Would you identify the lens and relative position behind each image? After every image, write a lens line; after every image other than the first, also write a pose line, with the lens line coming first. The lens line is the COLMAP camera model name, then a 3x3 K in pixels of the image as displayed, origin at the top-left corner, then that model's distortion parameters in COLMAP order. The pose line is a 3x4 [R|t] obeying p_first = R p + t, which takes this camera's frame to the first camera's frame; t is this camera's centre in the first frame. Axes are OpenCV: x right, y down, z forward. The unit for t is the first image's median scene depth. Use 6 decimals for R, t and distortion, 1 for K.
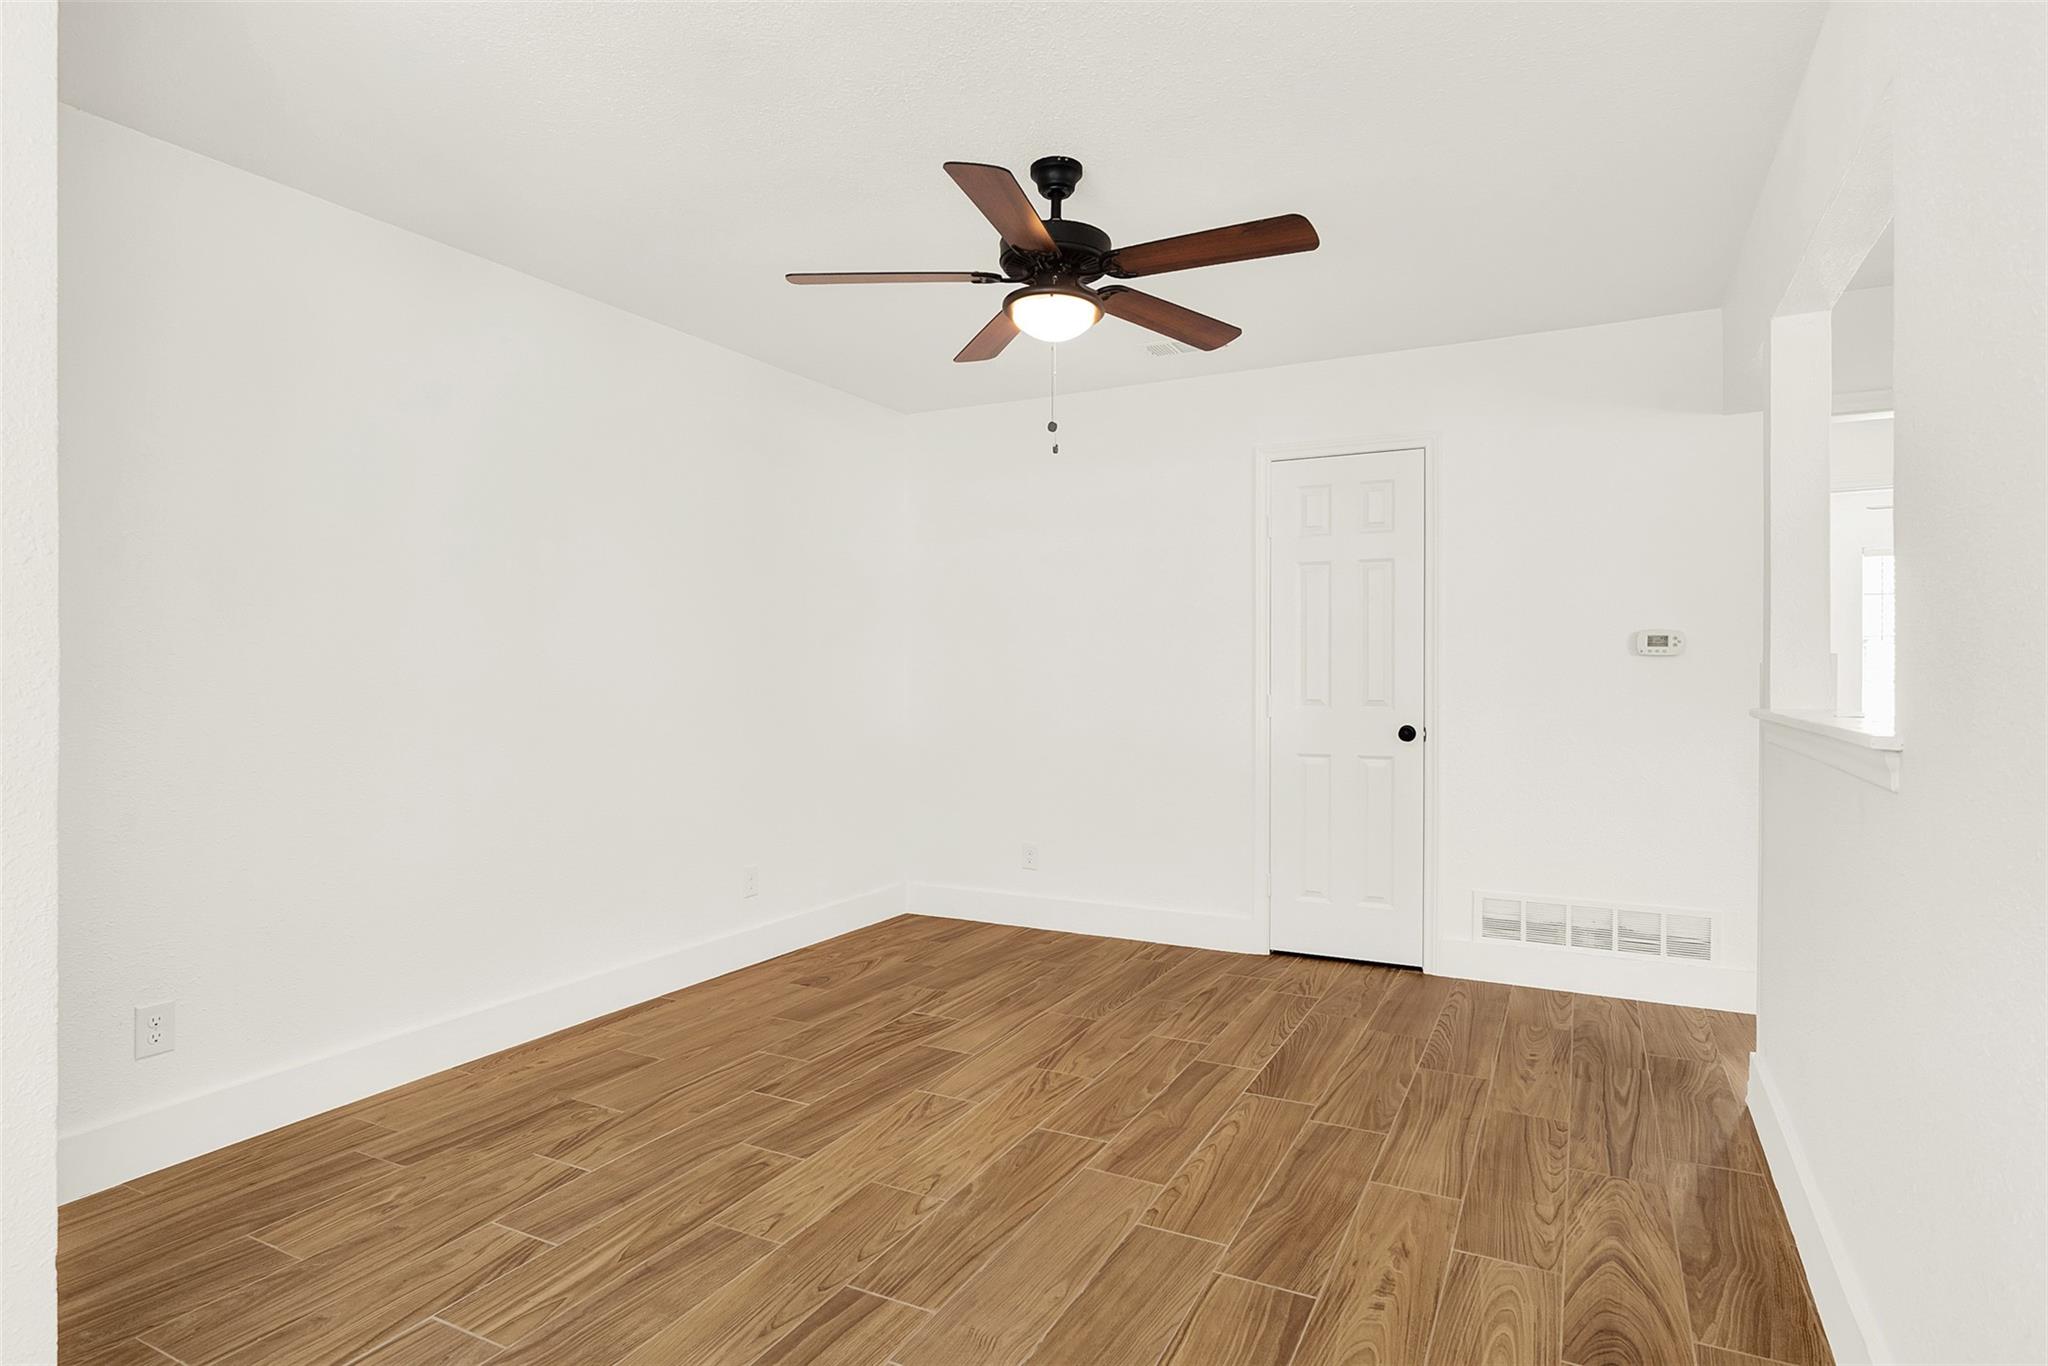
lens RADIAL K [[1048.2, 0, 1060.6], [0, 1048.2, 679.5], [0, 0, 1]] dist [-0.006400, 0.000837]
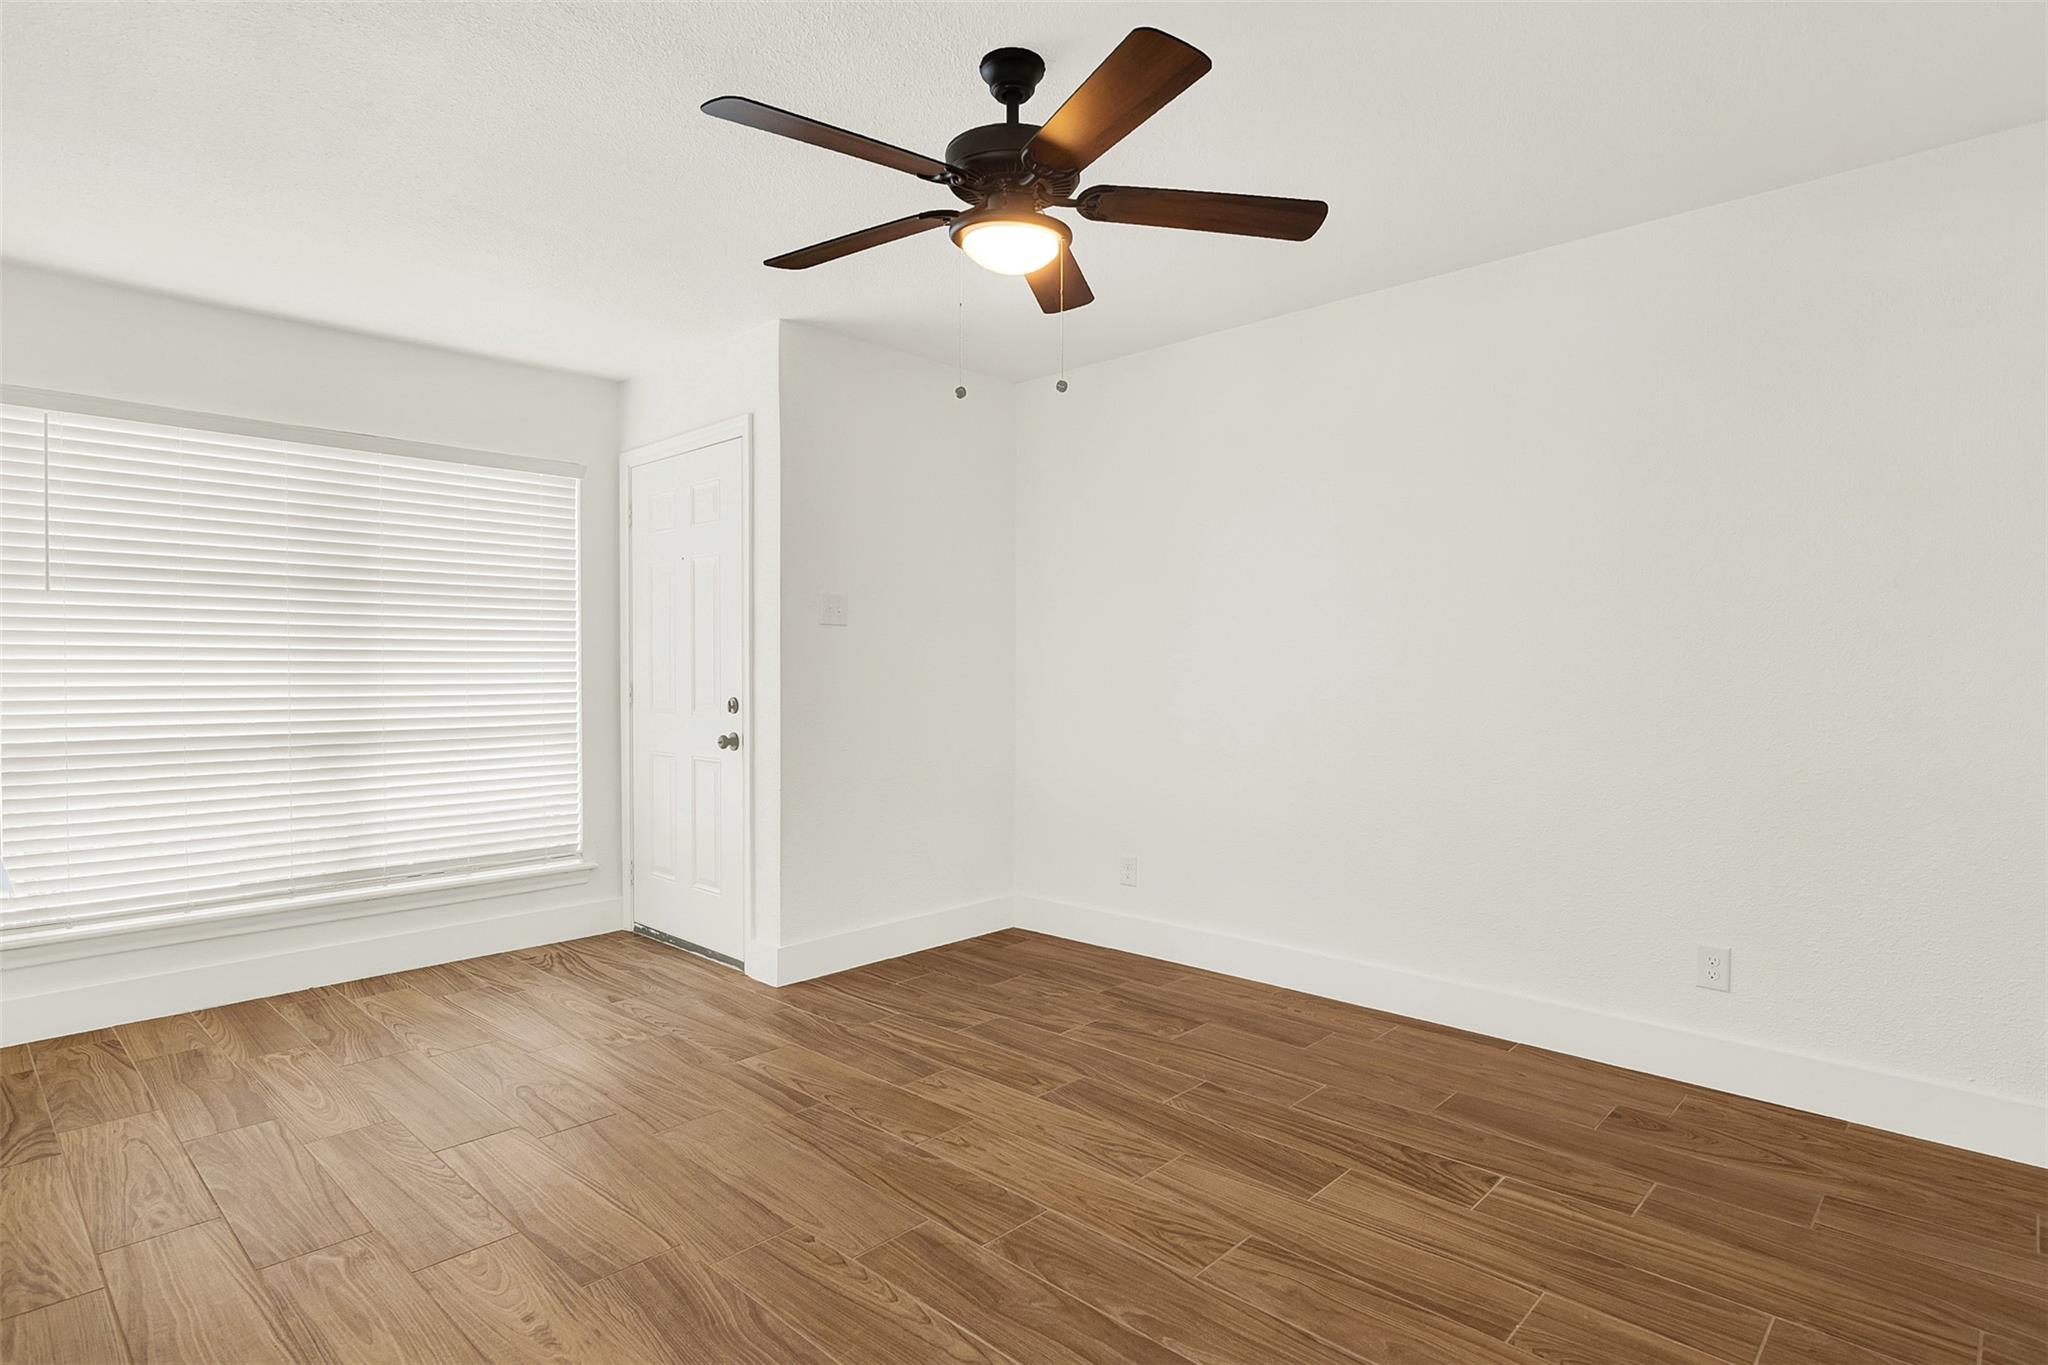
lens RADIAL K [[1048.2, 0, 1060.6], [0, 1048.2, 679.0], [0, 0, 1]] dist [-0.006400, 0.000837]
pose [[-0.260546, 0.013625, -0.965365, 0.757989], [-0.004744, 0.999870, 0.015393, -0.015370], [0.965450, 0.008590, -0.260447, 1.177820]]
